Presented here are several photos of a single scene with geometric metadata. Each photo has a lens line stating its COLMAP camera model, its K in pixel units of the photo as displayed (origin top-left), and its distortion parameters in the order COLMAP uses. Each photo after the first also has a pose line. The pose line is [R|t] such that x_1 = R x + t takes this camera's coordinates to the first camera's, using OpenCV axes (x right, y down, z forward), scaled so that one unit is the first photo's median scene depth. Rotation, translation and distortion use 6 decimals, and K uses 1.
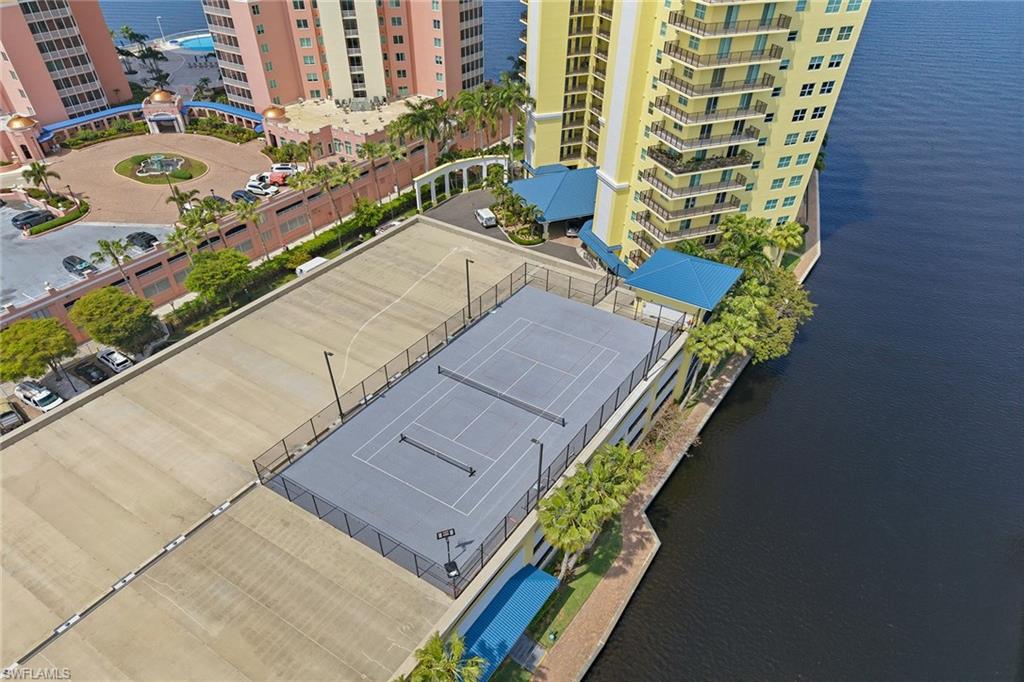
lens RADIAL K [[694.4, 0, 460.2], [0, 694.4, 355.5], [0, 0, 1]] dist [0.029155, -0.001287]
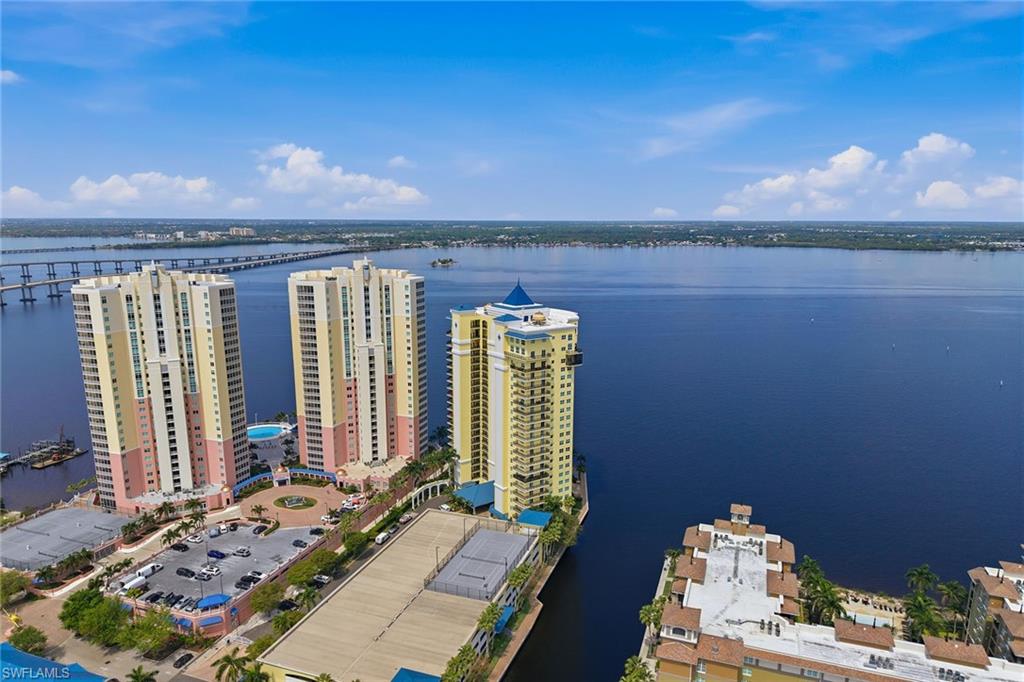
lens RADIAL K [[694.4, 0, 460.2], [0, 694.4, 355.5], [0, 0, 1]] dist [0.029155, -0.001287]
pose [[0.973839, -0.059880, 0.219206, -0.423458], [0.146275, 0.903409, -0.403058, 0.294954], [-0.173897, 0.424579, 0.888534, -1.338144]]
